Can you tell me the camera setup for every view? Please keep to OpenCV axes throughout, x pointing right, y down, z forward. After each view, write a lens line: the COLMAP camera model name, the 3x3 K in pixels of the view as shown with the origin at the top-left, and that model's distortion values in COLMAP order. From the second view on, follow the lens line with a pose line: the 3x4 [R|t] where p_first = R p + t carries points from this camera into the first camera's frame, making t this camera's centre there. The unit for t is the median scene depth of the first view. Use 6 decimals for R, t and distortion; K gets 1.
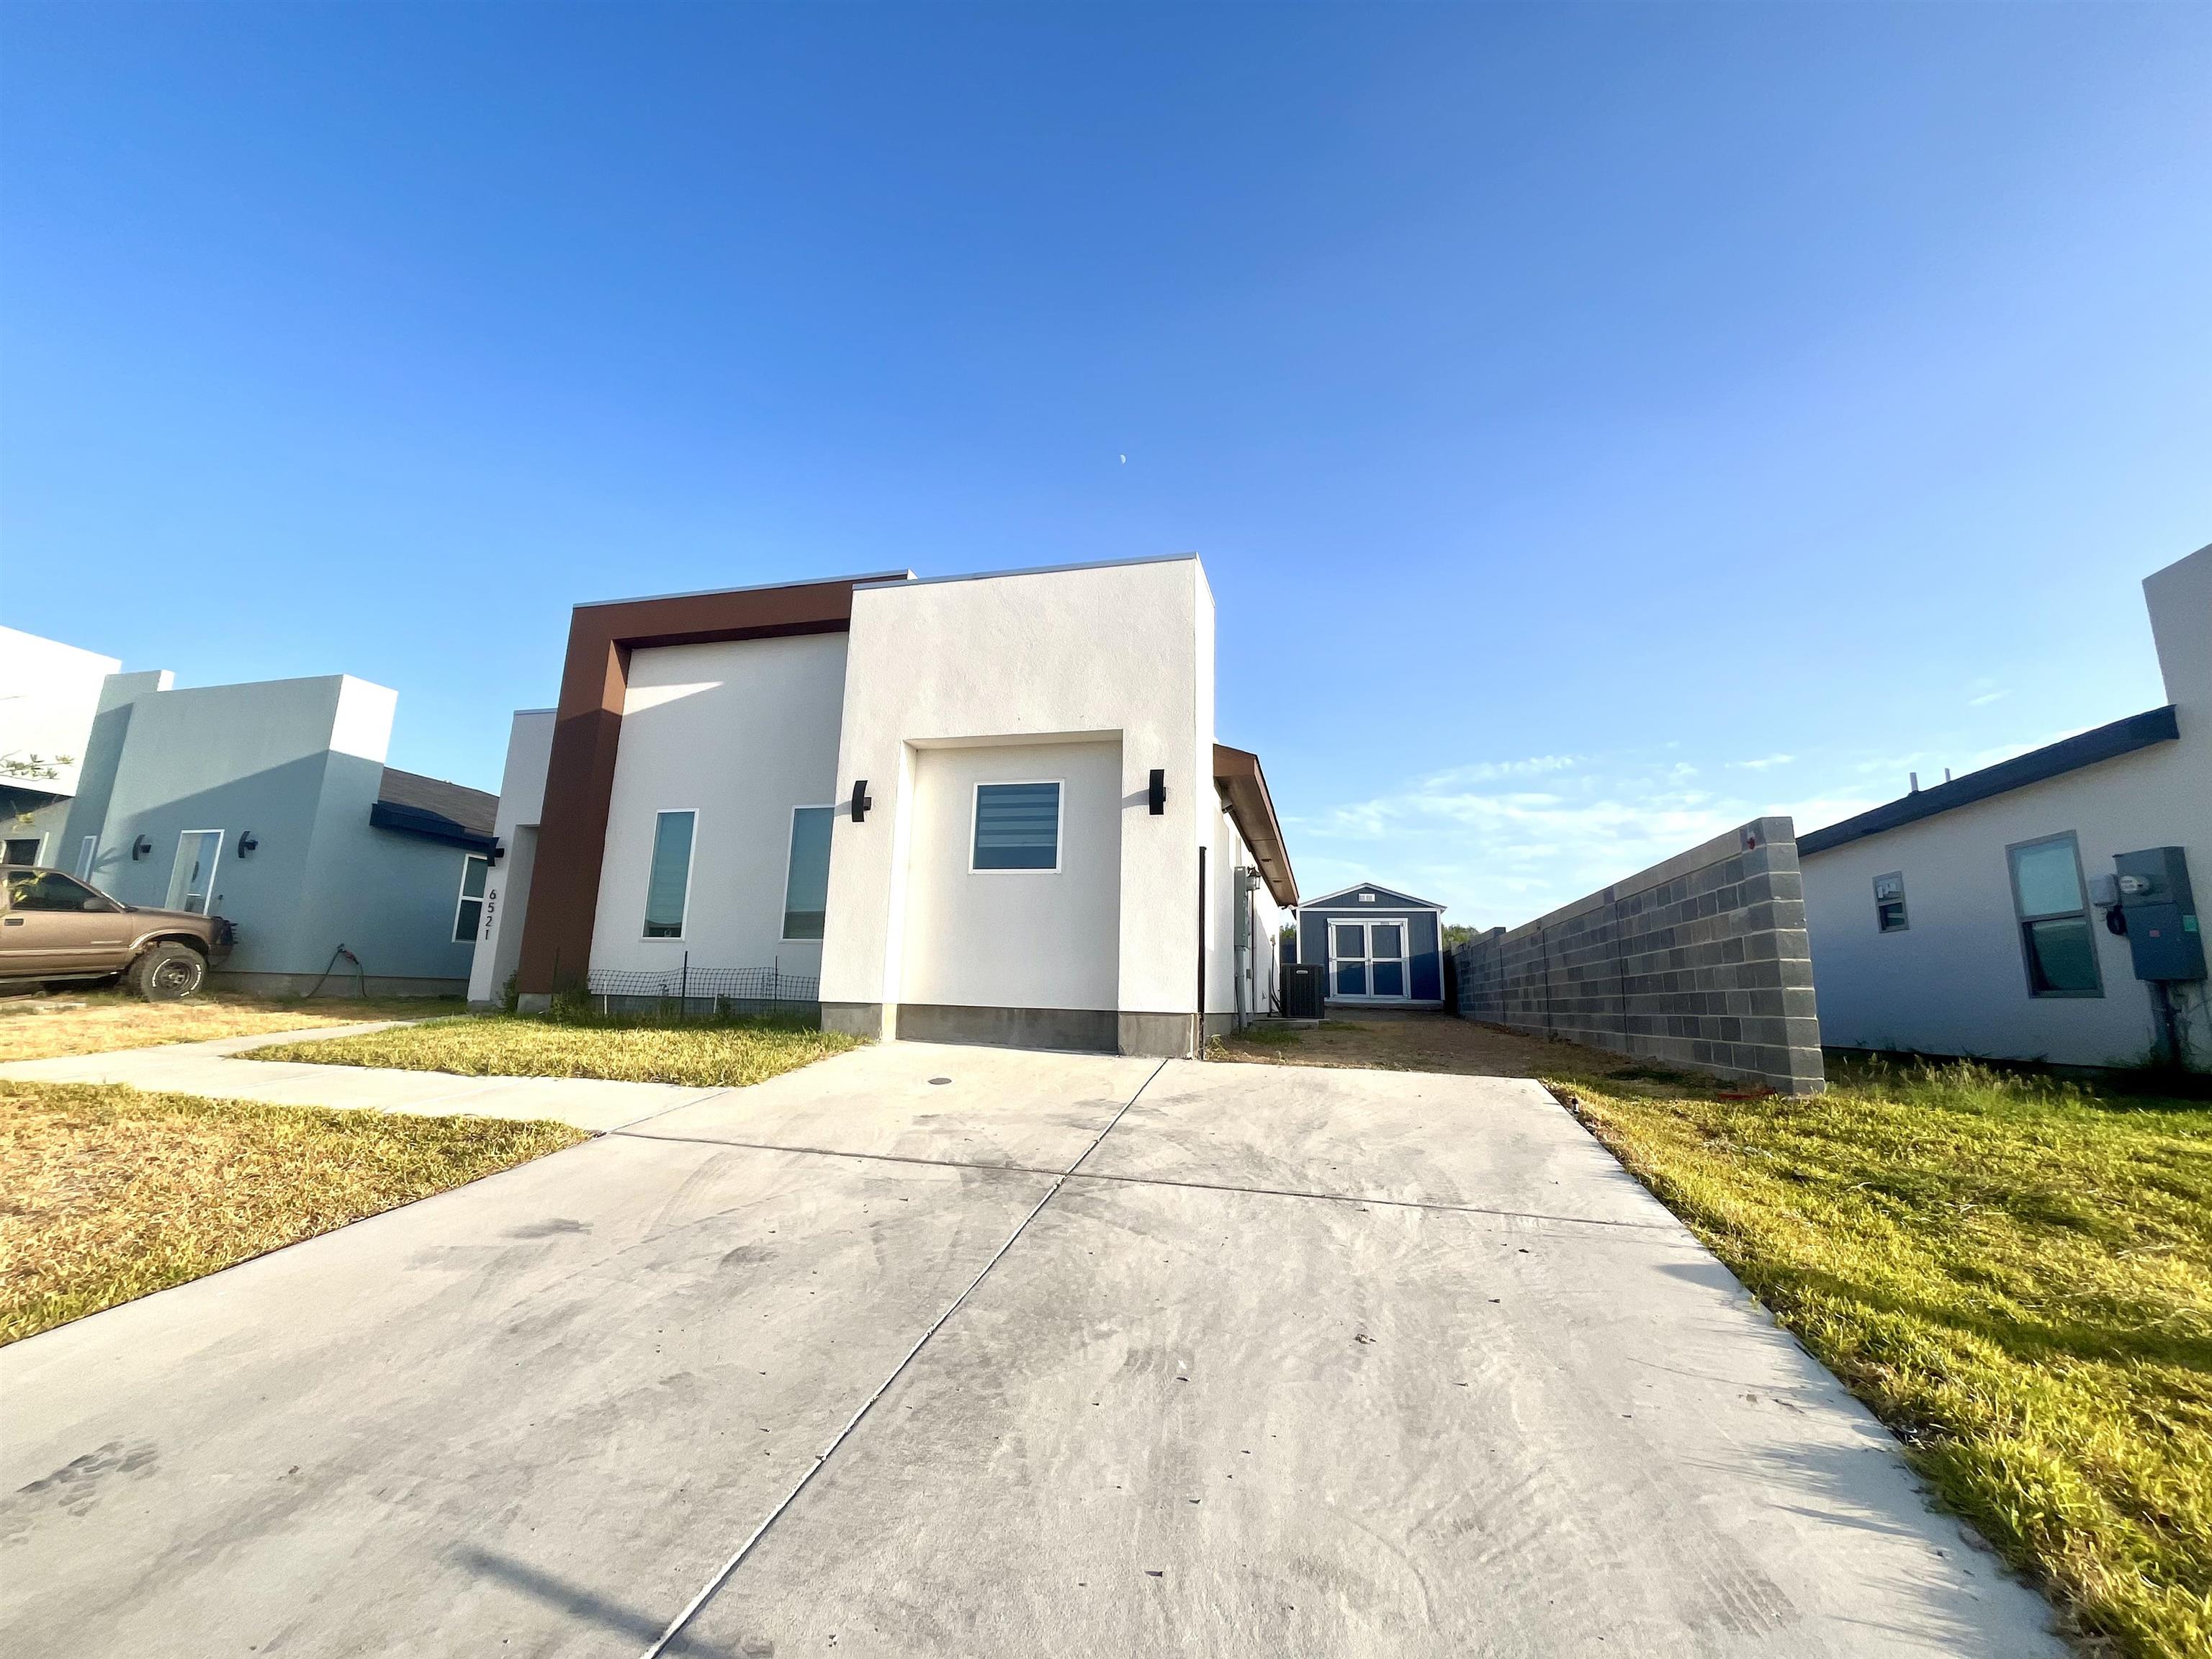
lens RADIAL K [[912.2, 0, 1106.0], [0, 912.2, 829.5], [0, 0, 1]] dist [-0.001238, -0.000021]
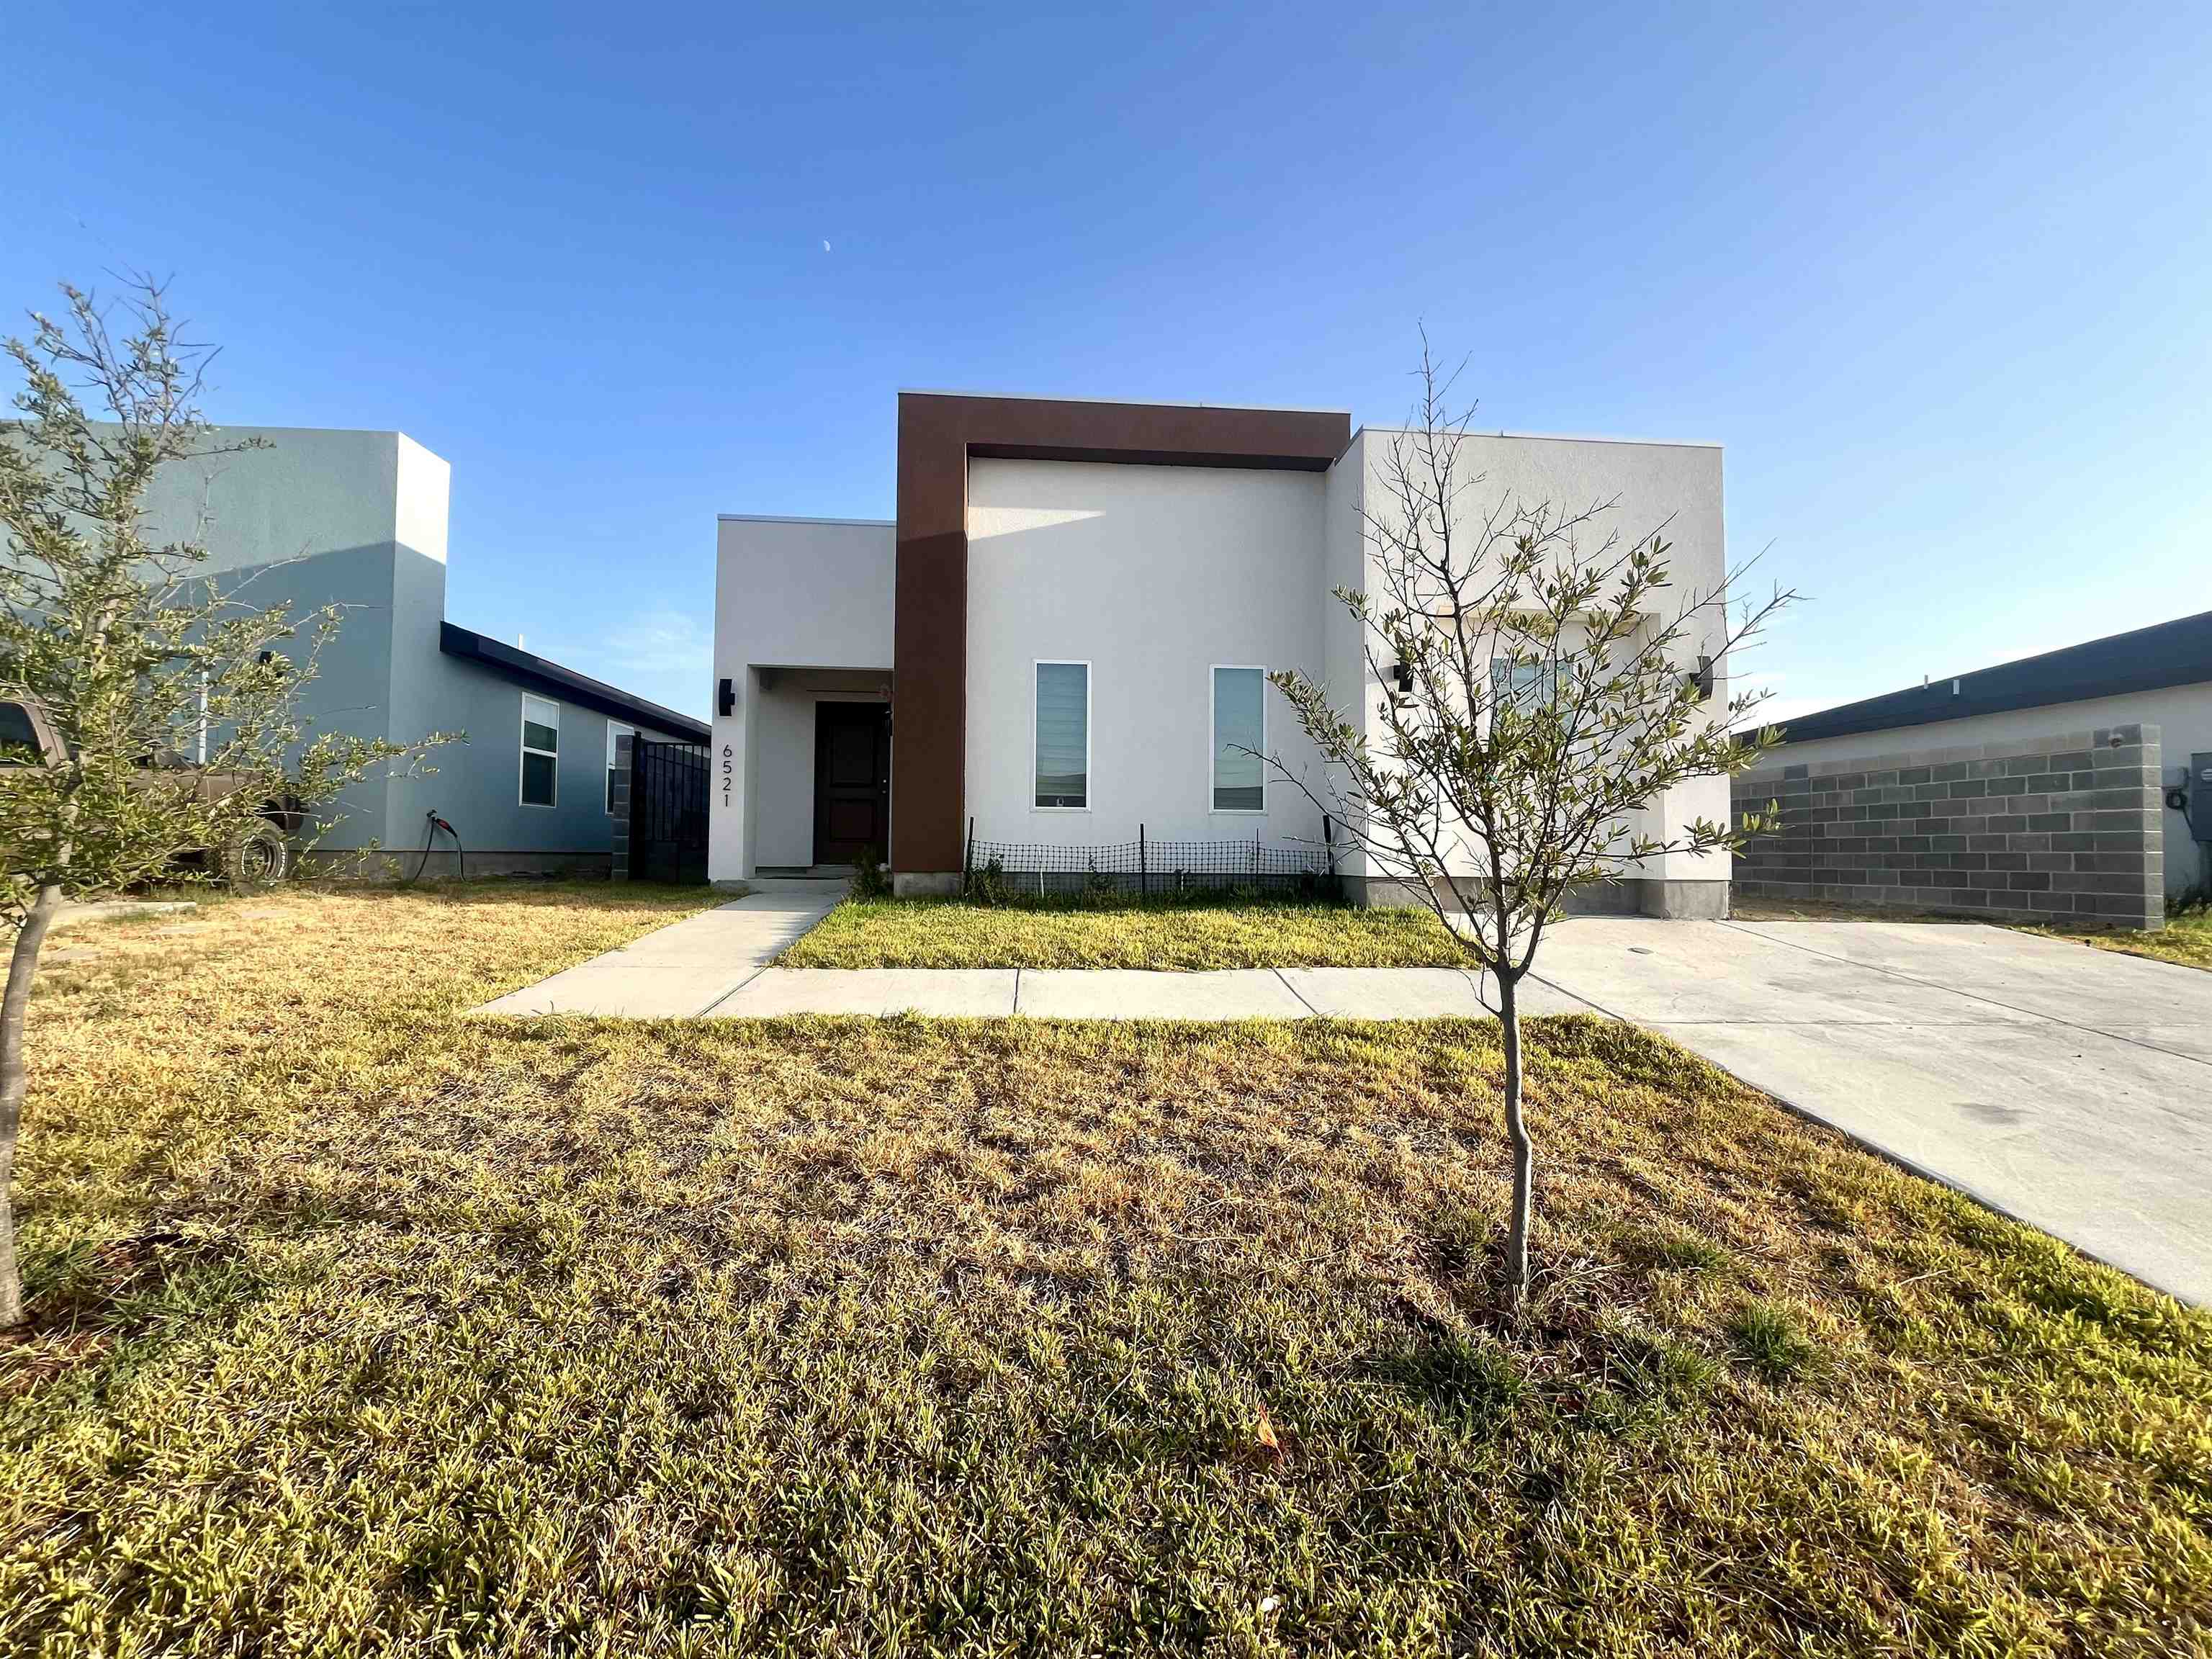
lens RADIAL K [[912.2, 0, 1106.0], [0, 912.2, 829.5], [0, 0, 1]] dist [-0.001238, -0.000021]
pose [[0.946824, -0.008792, 0.321631, -0.723098], [-0.043769, 0.986815, 0.155823, -0.000964], [-0.318760, -0.161615, 0.933955, 0.150428]]
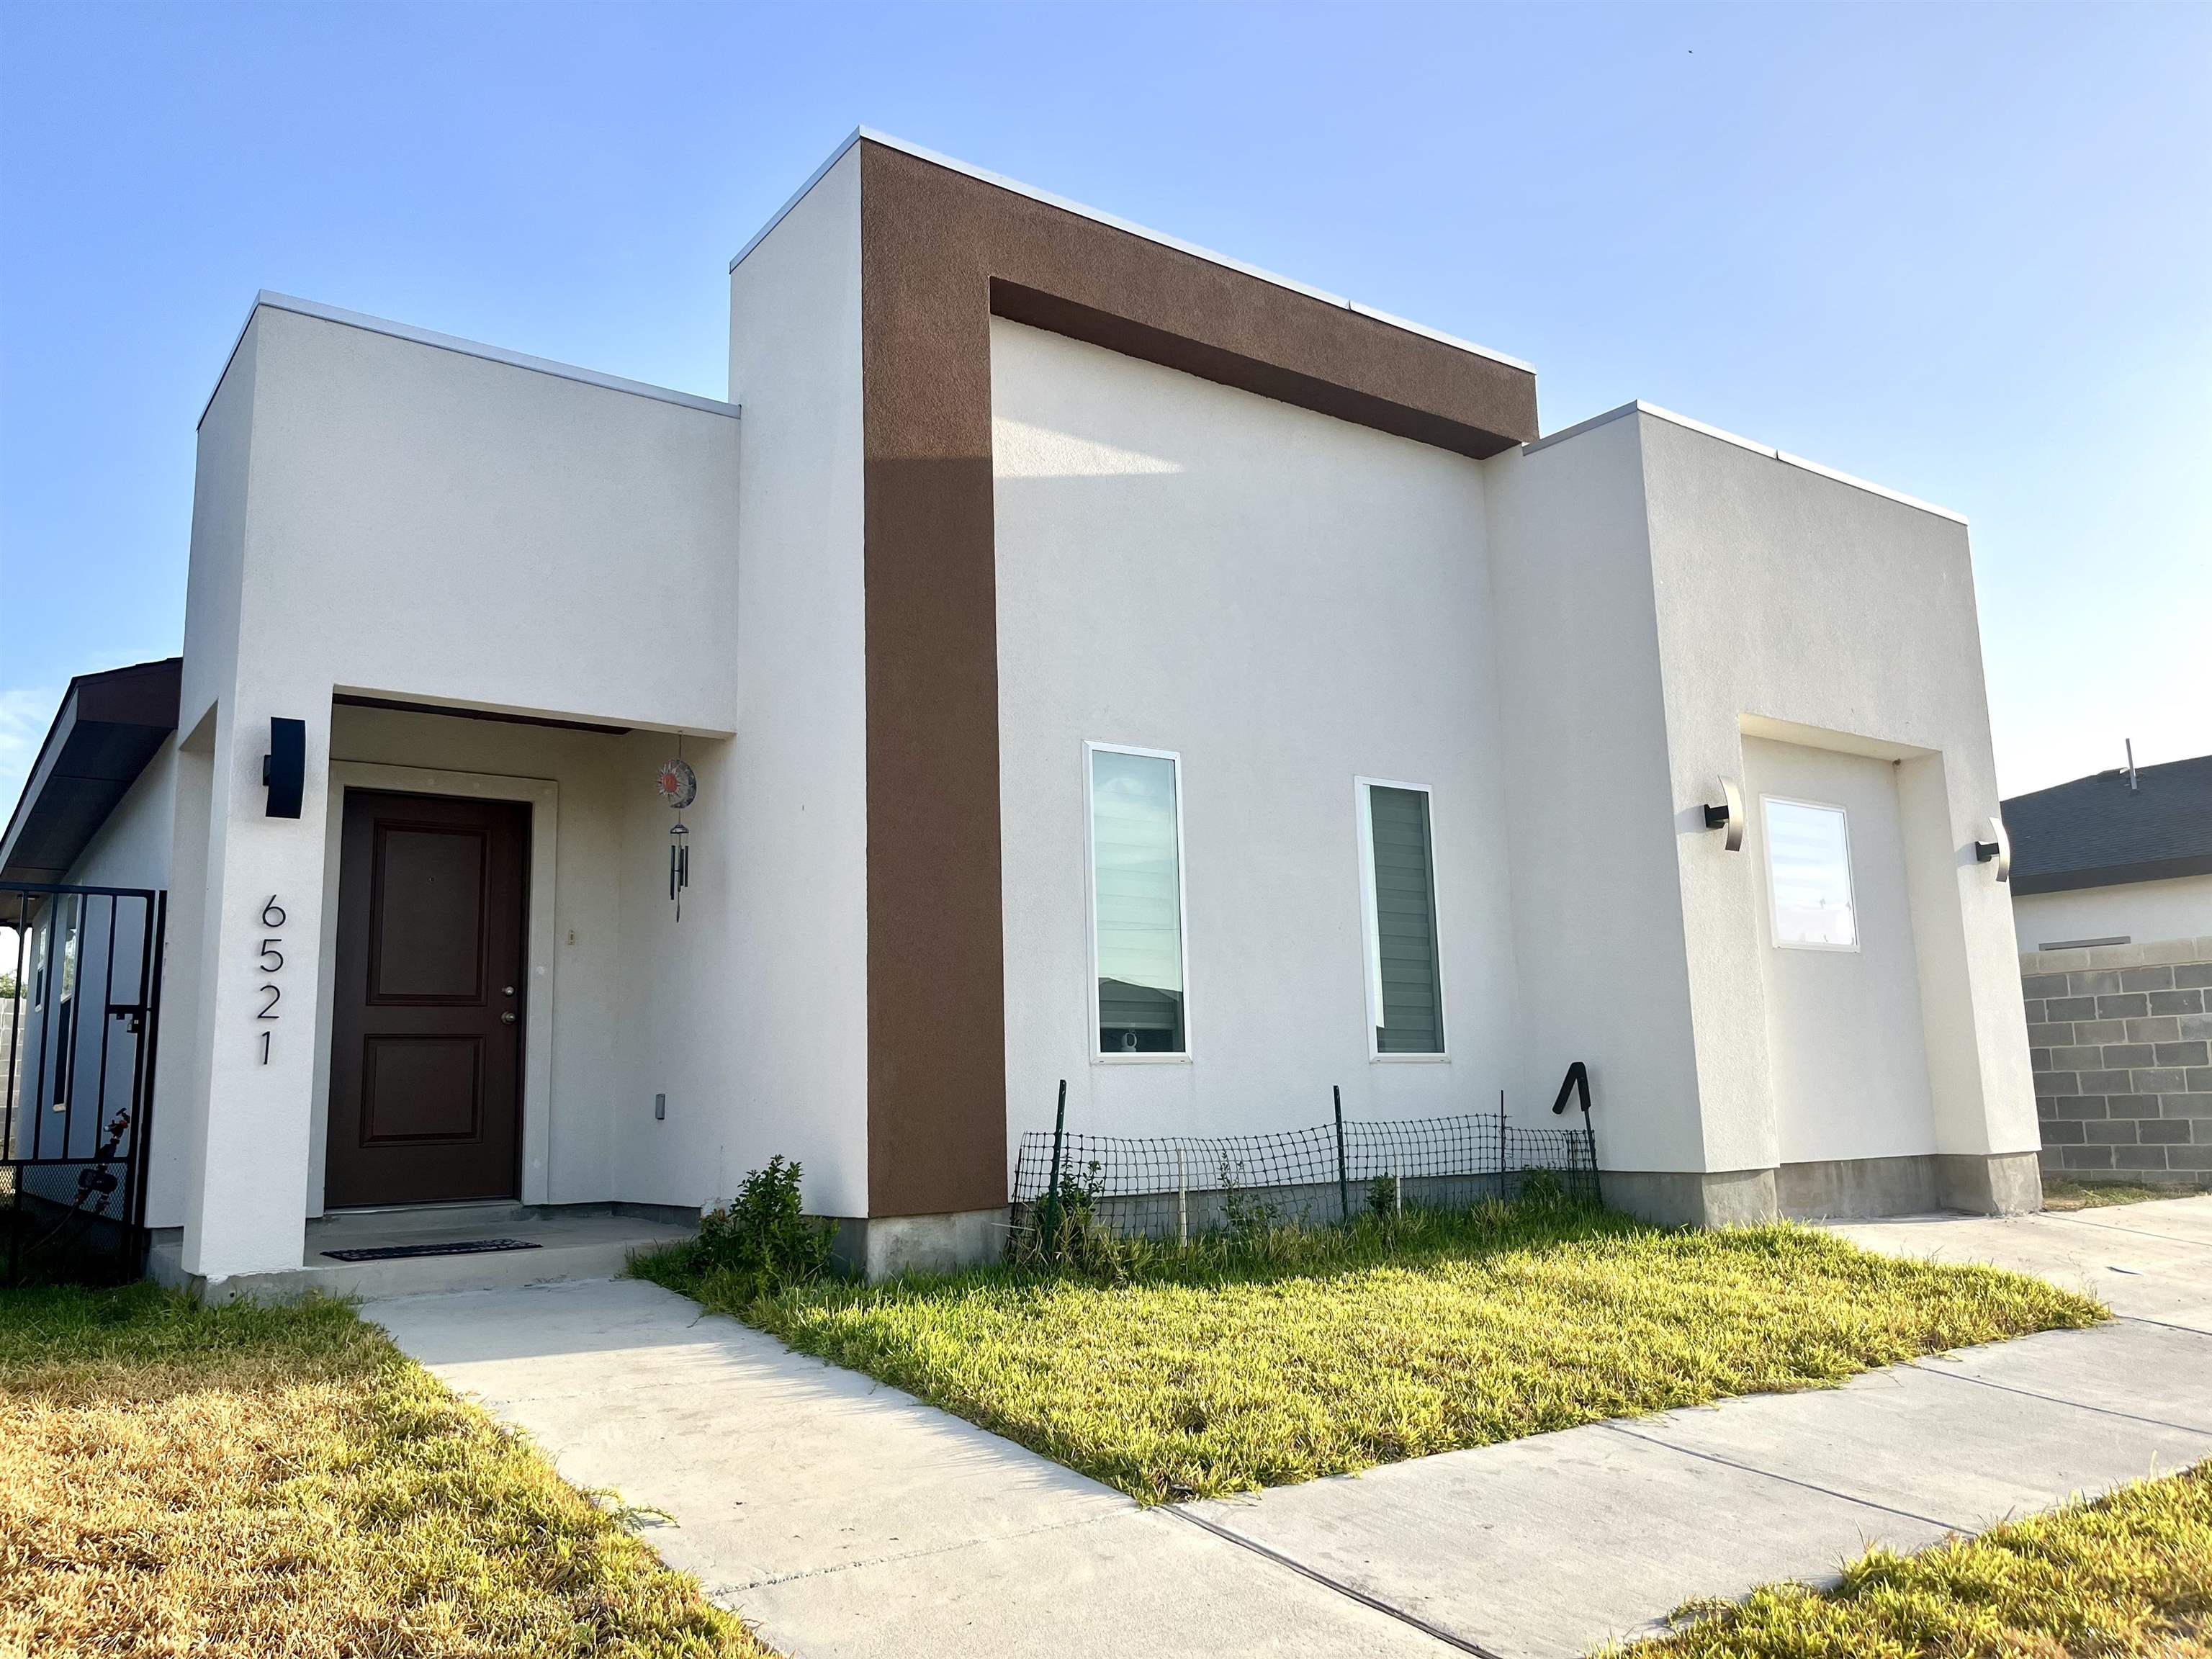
lens RADIAL K [[1685.5, 0, 1106.0], [0, 1685.5, 829.5], [0, 0, 1]] dist [0.004895, 0.000126]
pose [[0.640403, 0.082760, 0.763567, -1.085873], [-0.097708, 0.994879, -0.025884, 0.036701], [-0.761799, -0.058030, 0.645209, 0.513421]]
